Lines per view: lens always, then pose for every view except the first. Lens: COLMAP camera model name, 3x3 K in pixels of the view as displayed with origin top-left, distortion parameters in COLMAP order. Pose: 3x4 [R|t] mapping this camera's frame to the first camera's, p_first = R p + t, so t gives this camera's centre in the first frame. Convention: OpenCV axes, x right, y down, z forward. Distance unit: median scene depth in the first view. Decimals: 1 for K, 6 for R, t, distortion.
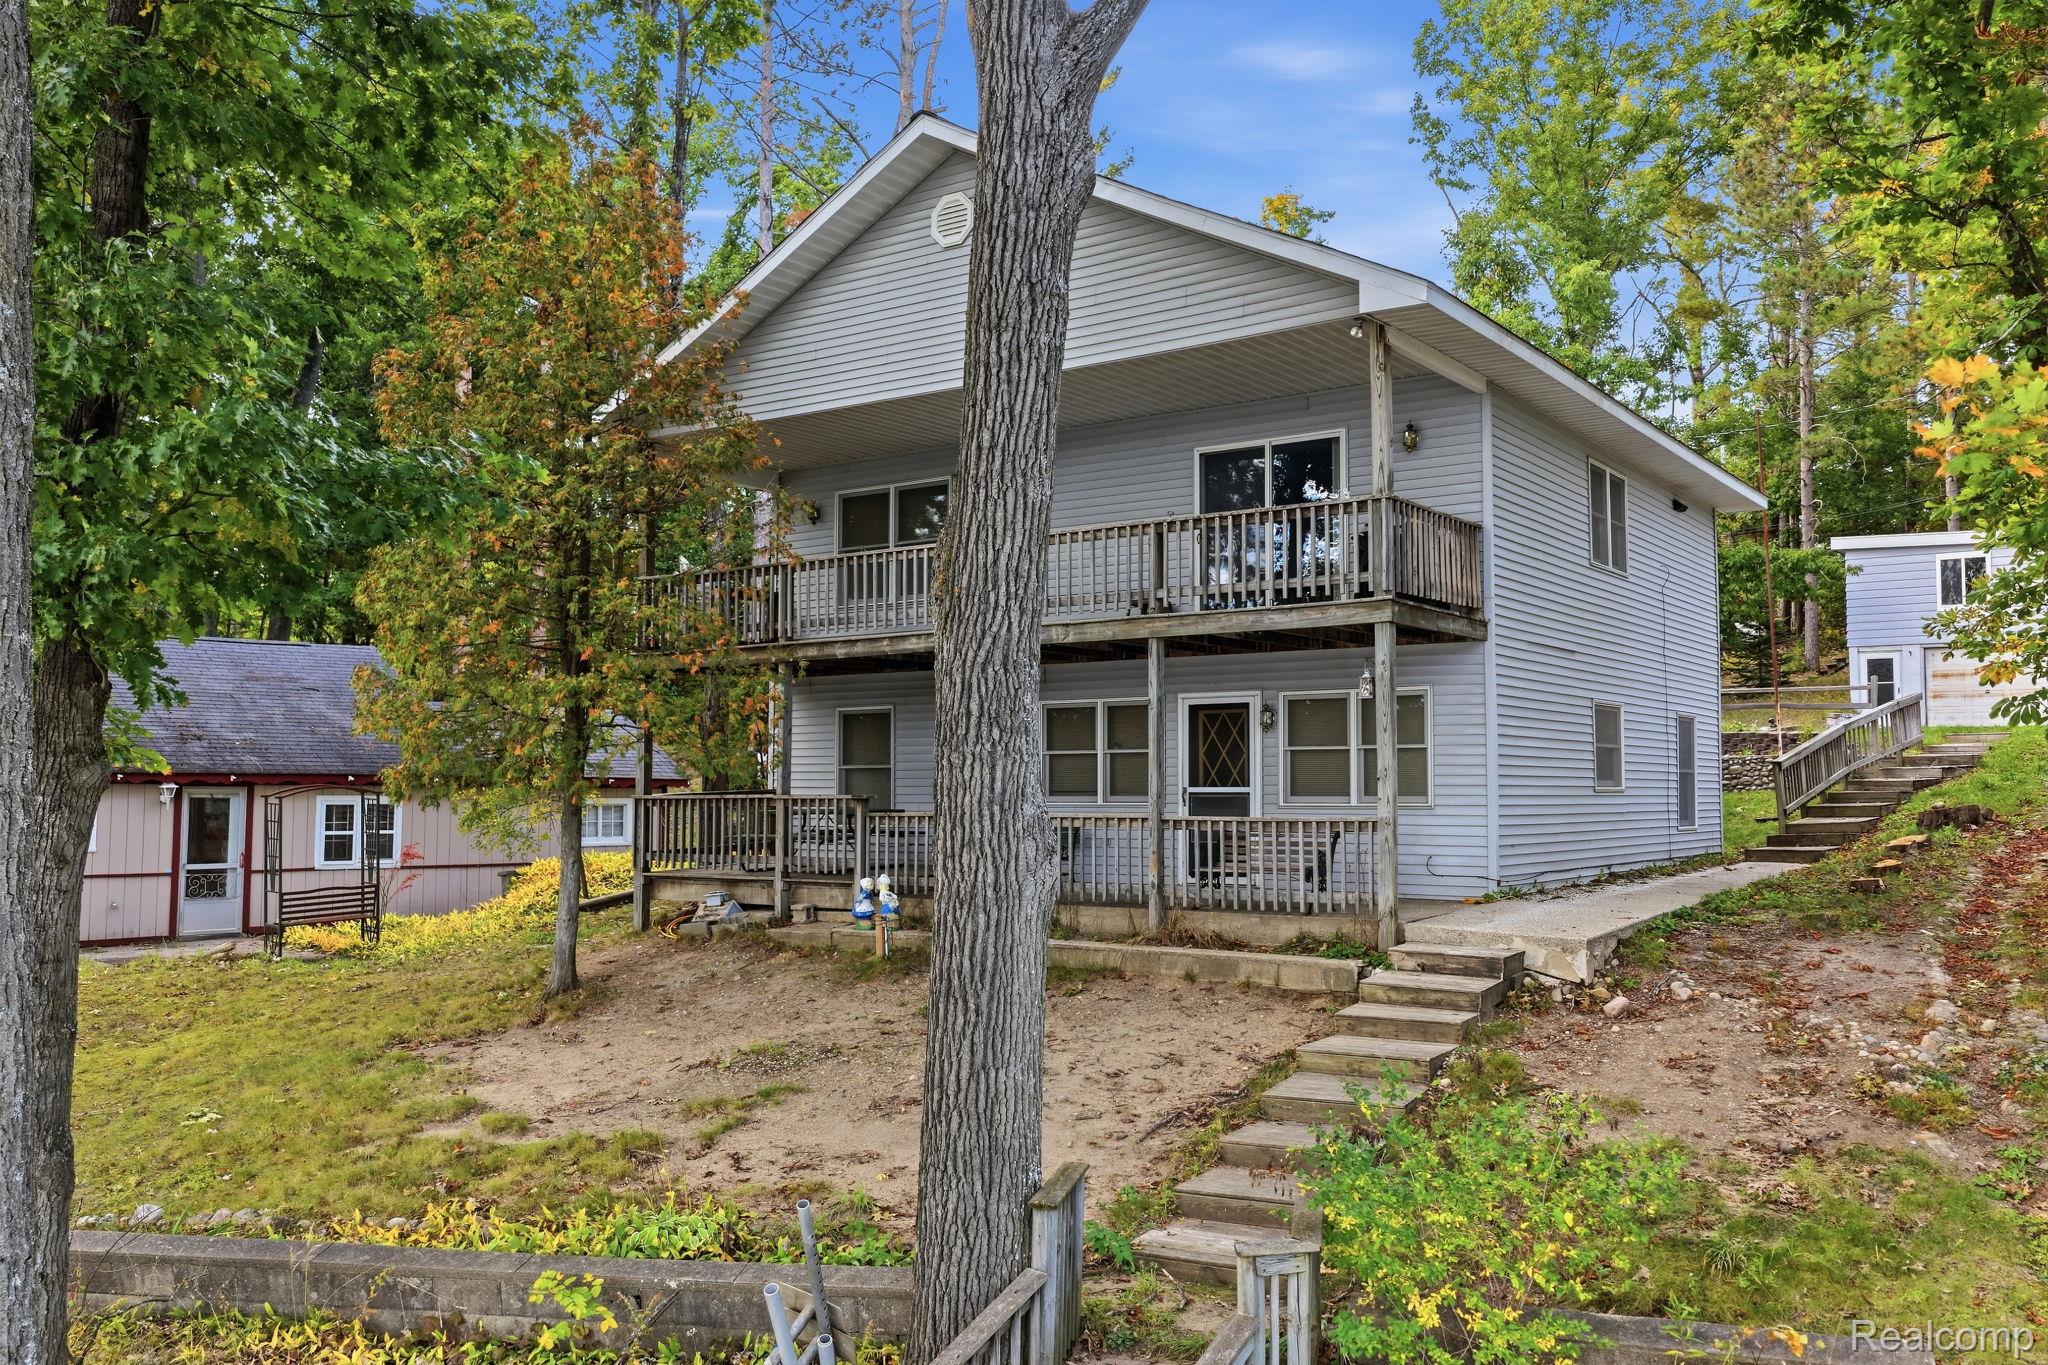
lens RADIAL K [[1678.4, 0, 1024.0], [0, 1678.4, 682.5], [0, 0, 1]] dist [0.008721, 0.007331]
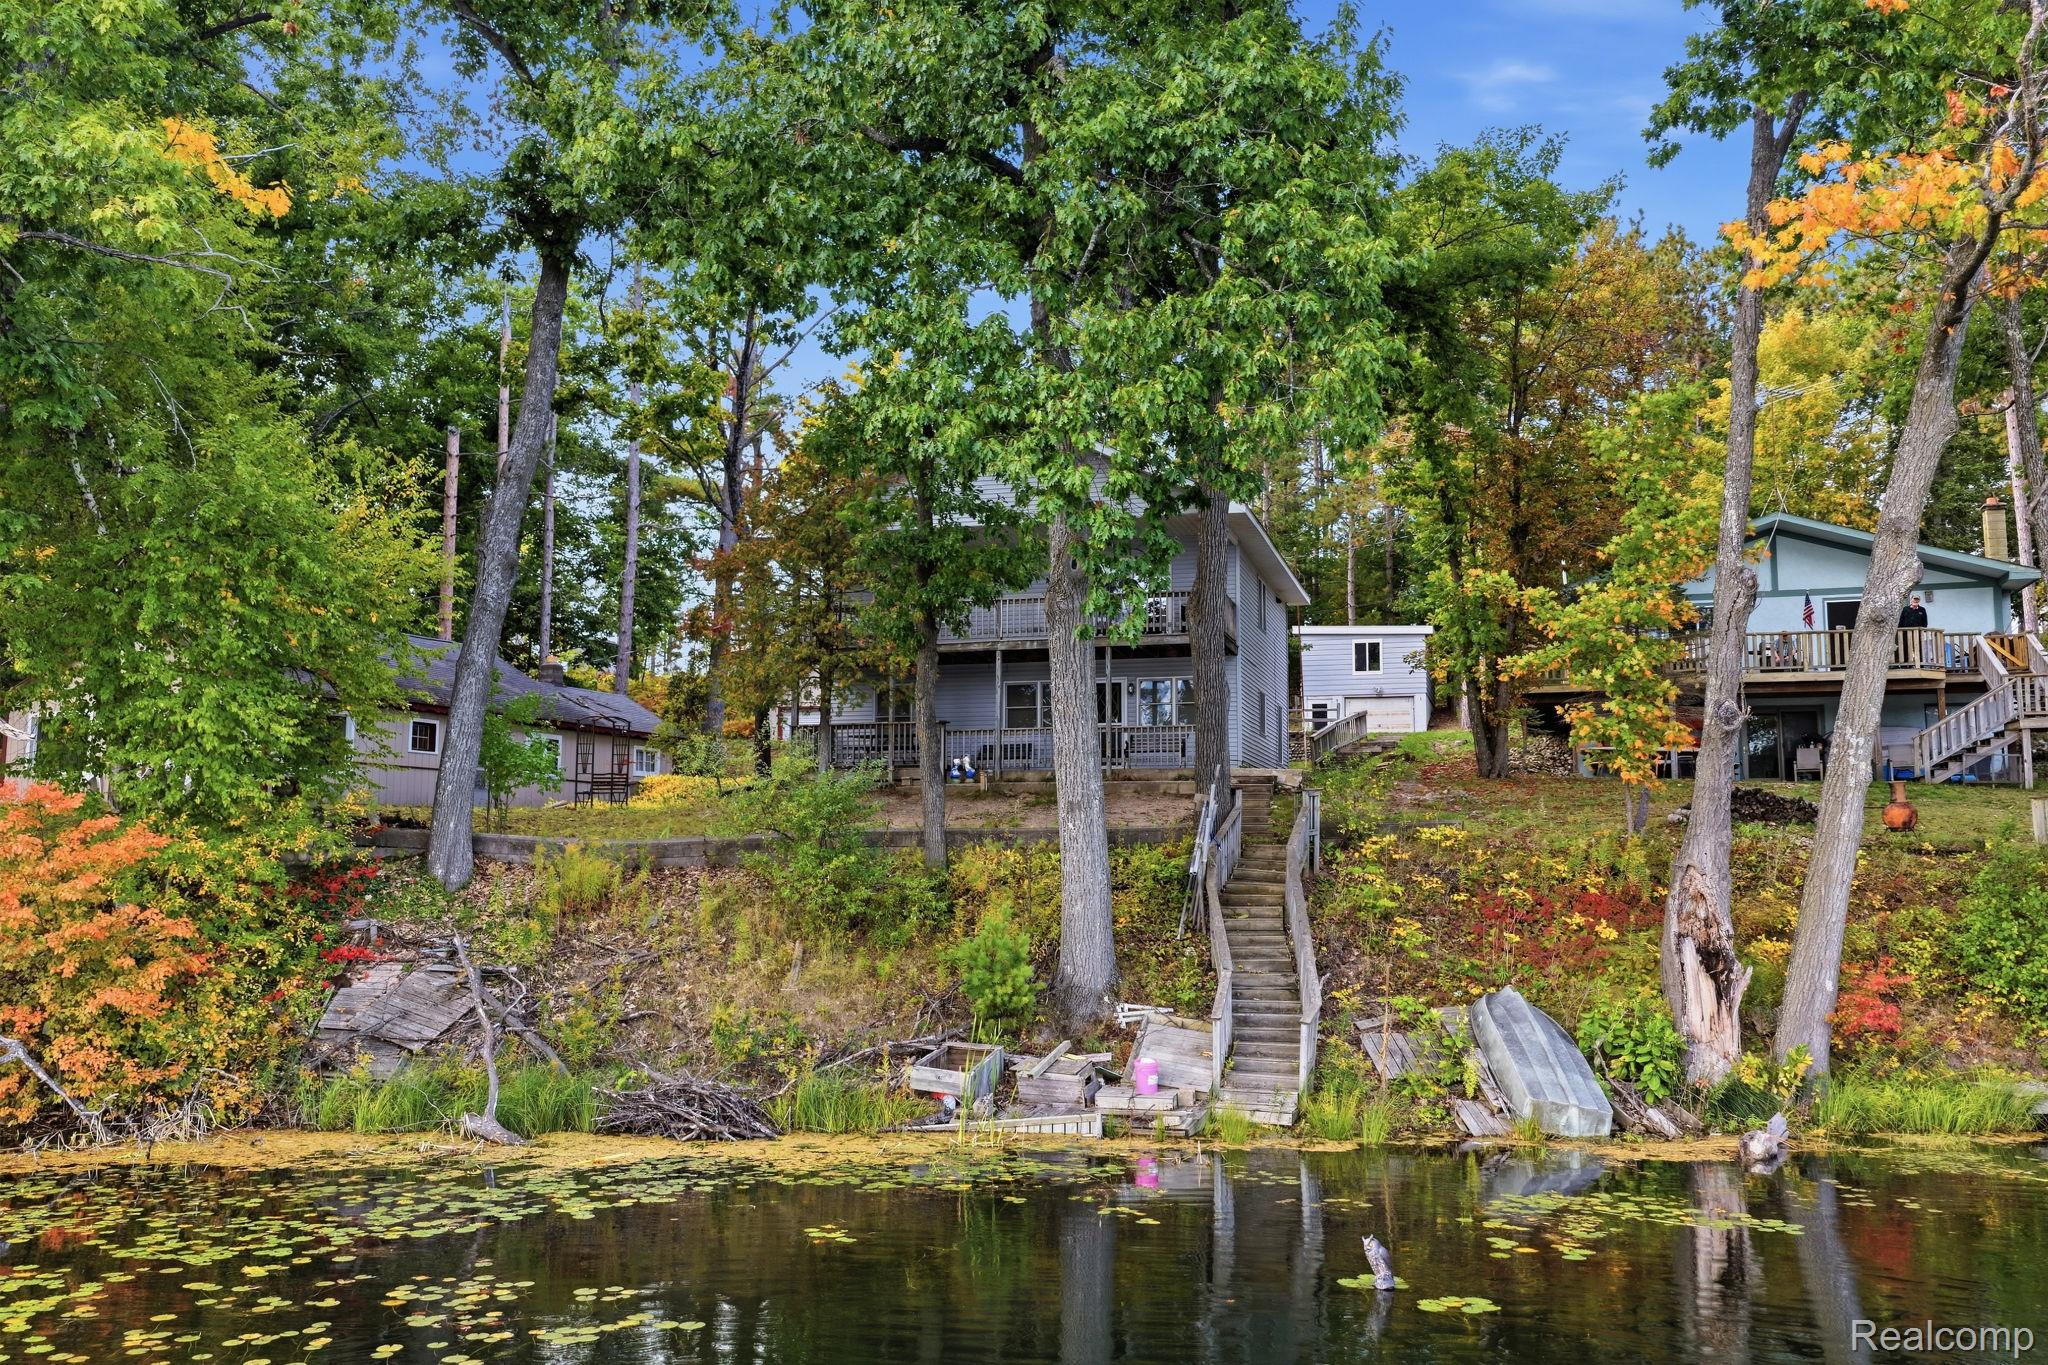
lens RADIAL K [[1678.4, 0, 1024.0], [0, 1678.4, 682.5], [0, 0, 1]] dist [0.008721, 0.007331]
pose [[0.940282, 0.037238, 0.338354, -0.288305], [-0.022119, 0.998582, -0.048429, 0.048582], [-0.339678, 0.038053, 0.939772, -0.388535]]
